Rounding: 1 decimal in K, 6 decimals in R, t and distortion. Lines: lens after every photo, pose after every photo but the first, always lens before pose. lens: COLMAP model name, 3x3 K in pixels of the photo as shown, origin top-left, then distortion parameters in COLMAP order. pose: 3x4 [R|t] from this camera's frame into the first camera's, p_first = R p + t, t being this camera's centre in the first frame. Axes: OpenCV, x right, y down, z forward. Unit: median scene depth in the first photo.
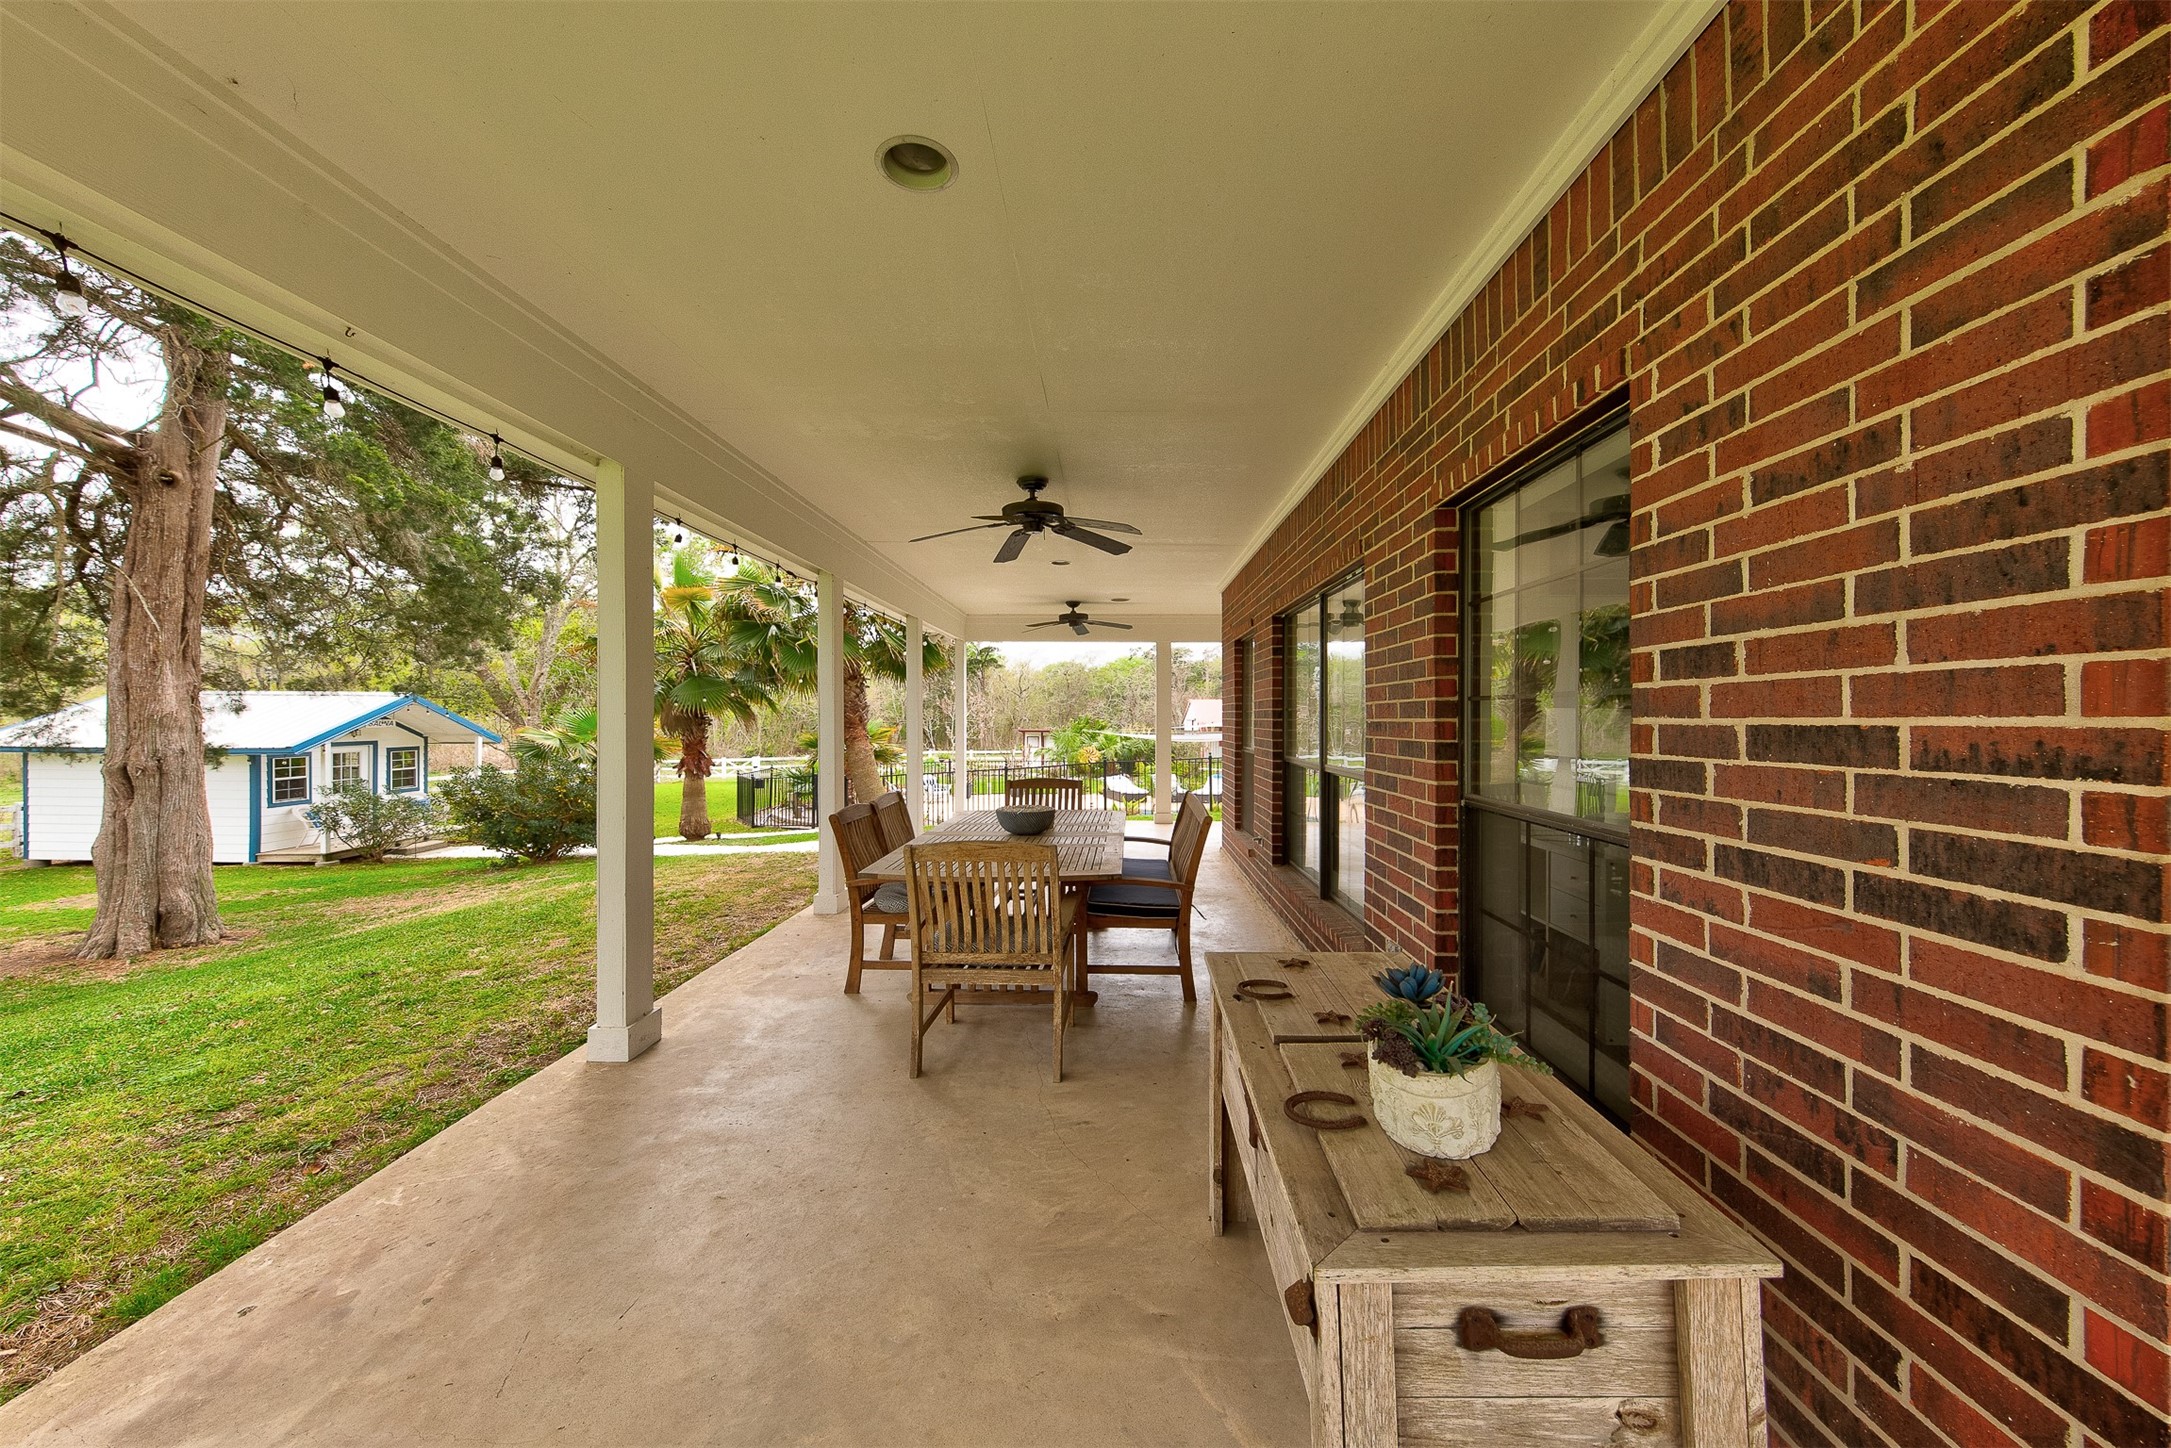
lens RADIAL K [[660.5, 0, 1080.1], [0, 660.5, 718.9], [0, 0, 1]] dist [0.001367, -0.000126]
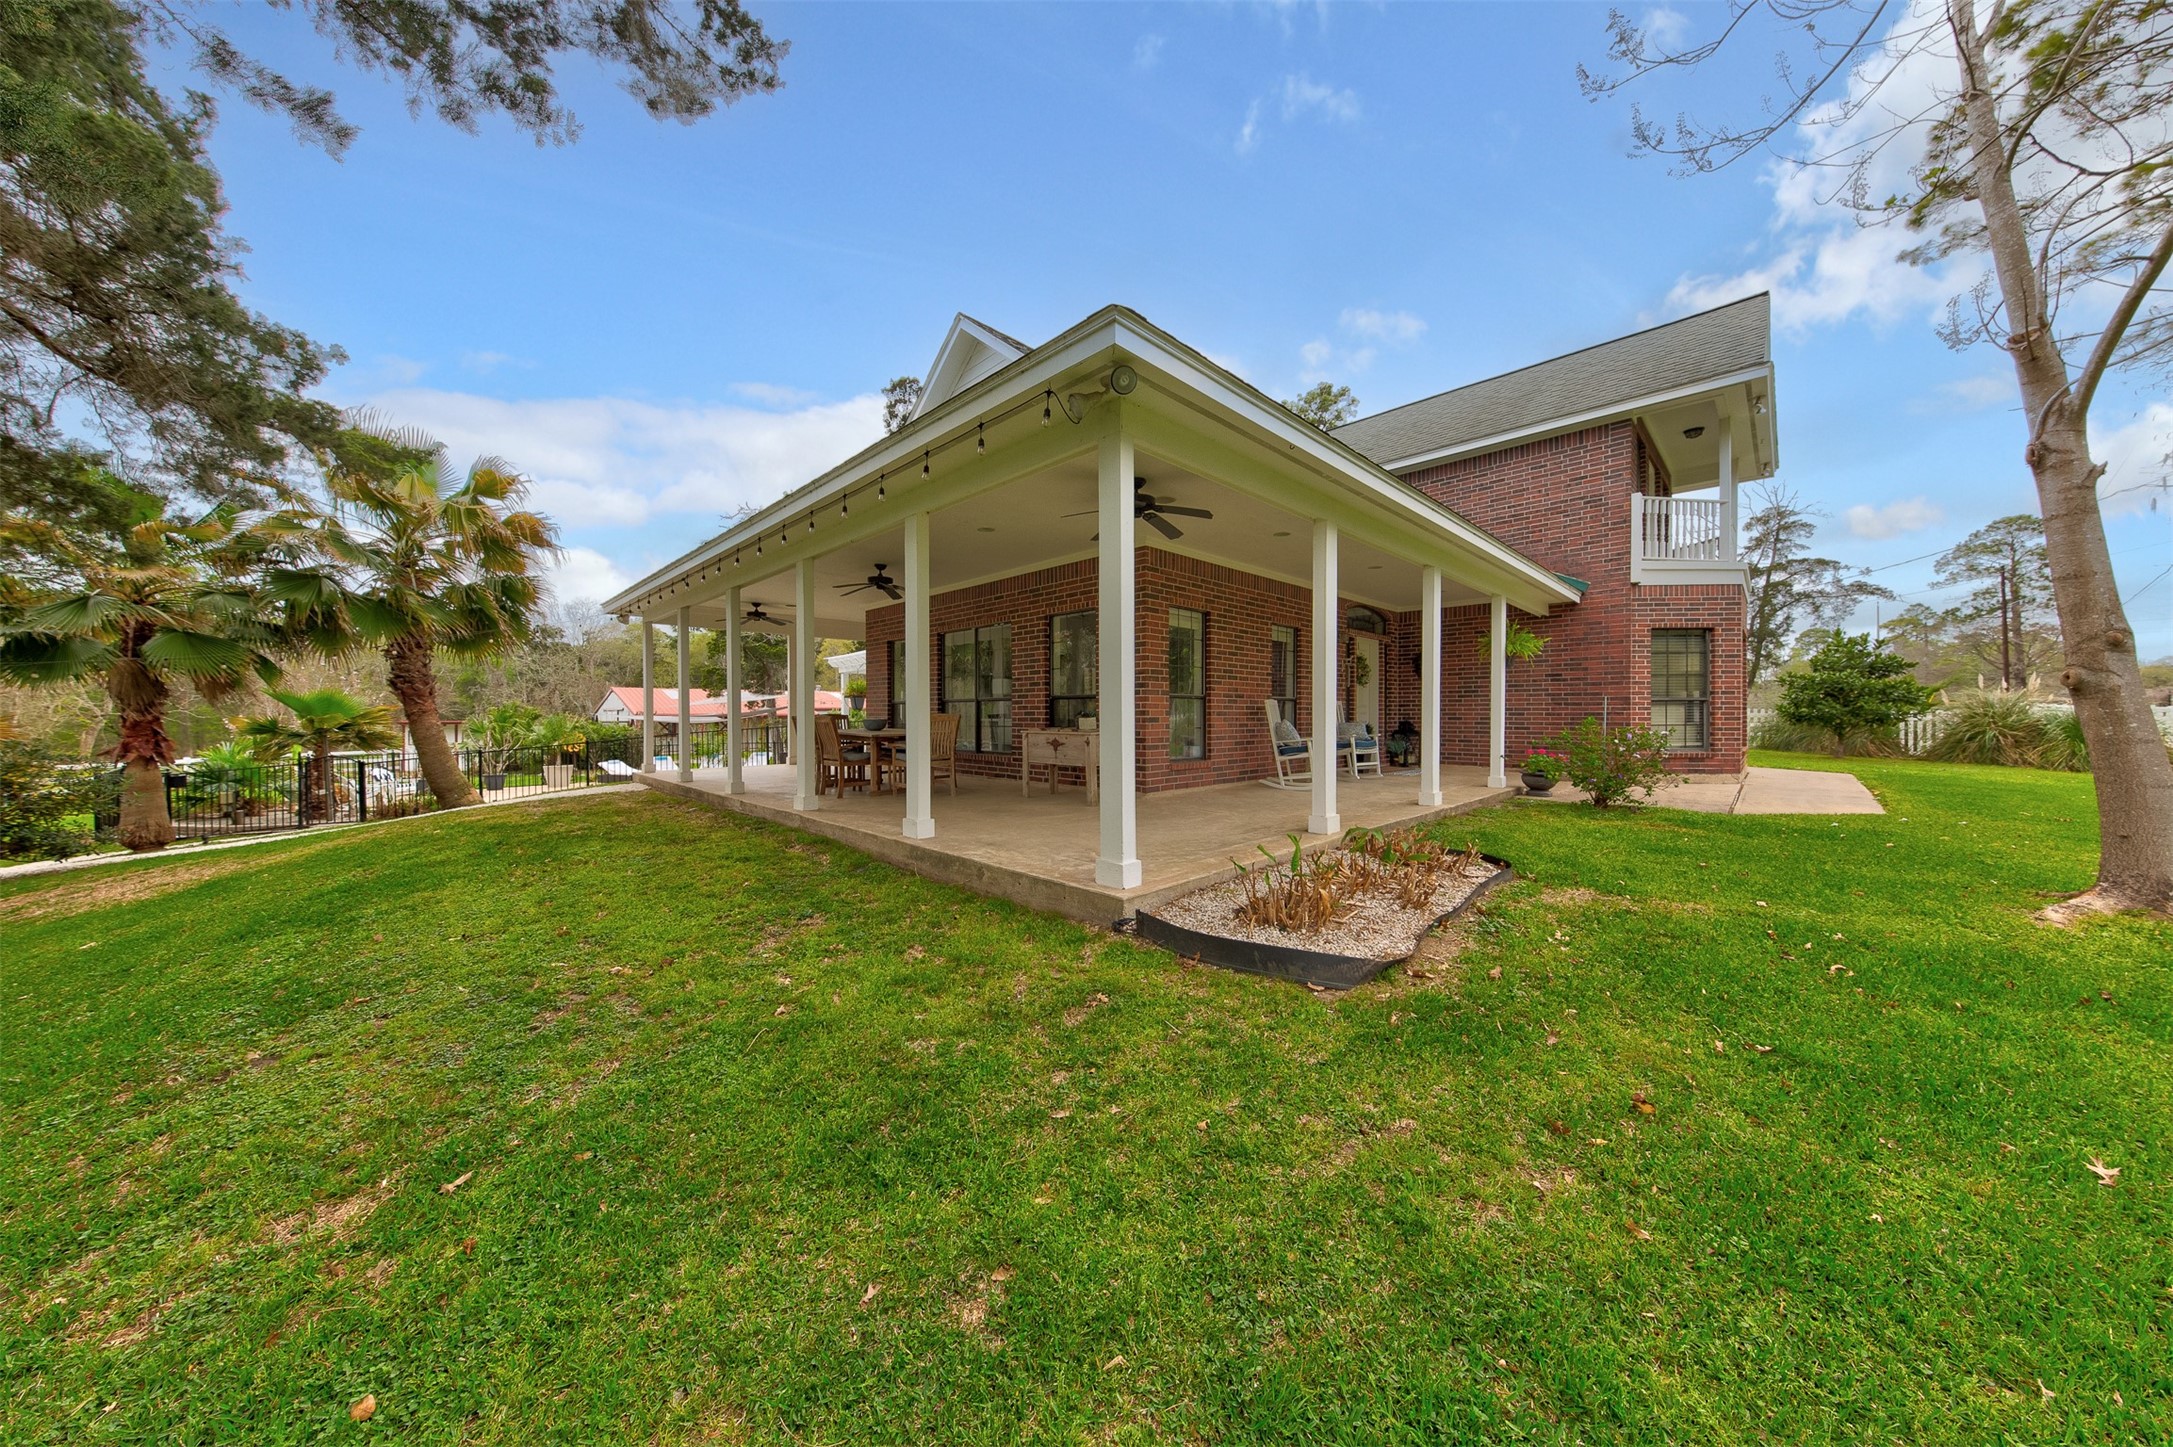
lens RADIAL K [[661.2, 0, 1081.1], [0, 661.2, 718.4], [0, 0, 1]] dist [0.001367, -0.000126]
pose [[0.636620, -0.013045, 0.771067, -3.722106], [0.003410, 0.999895, 0.014101, 0.336184], [-0.771170, -0.006347, 0.636598, -2.542418]]
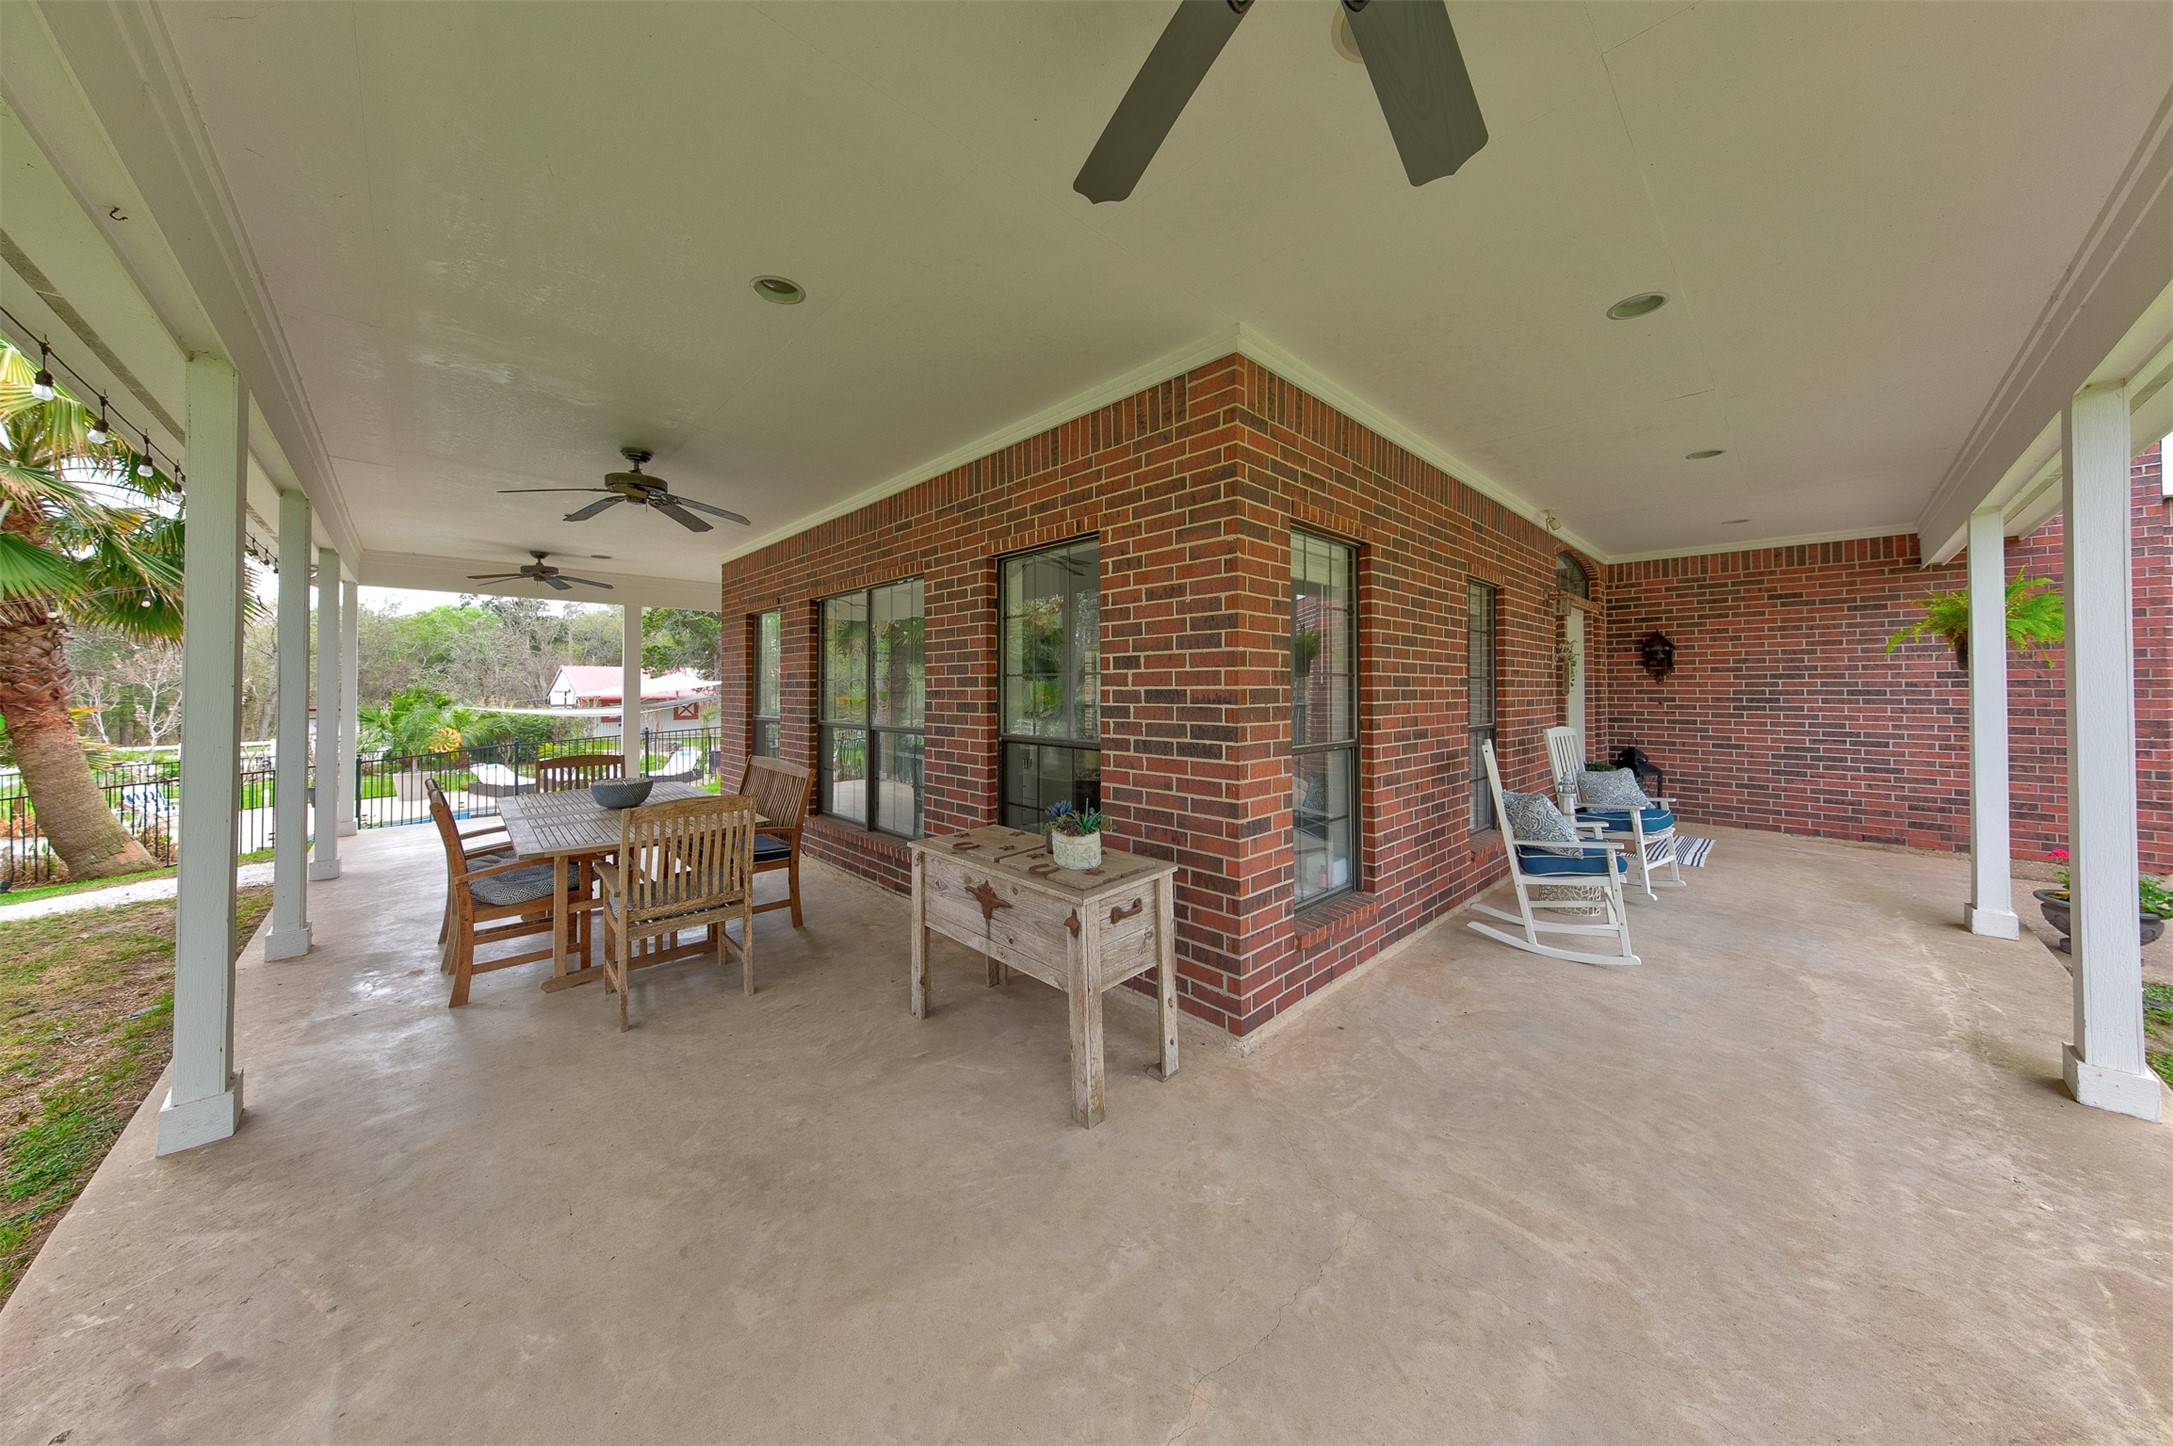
lens RADIAL K [[693.4, 0, 1082.8], [0, 693.4, 676.6], [0, 0, 1]] dist [0.000512, -0.000049]
pose [[0.644568, 0.006761, 0.764517, -1.058203], [0.006031, 0.999885, -0.013927, -0.003864], [-0.764523, 0.013587, 0.644453, -0.467399]]
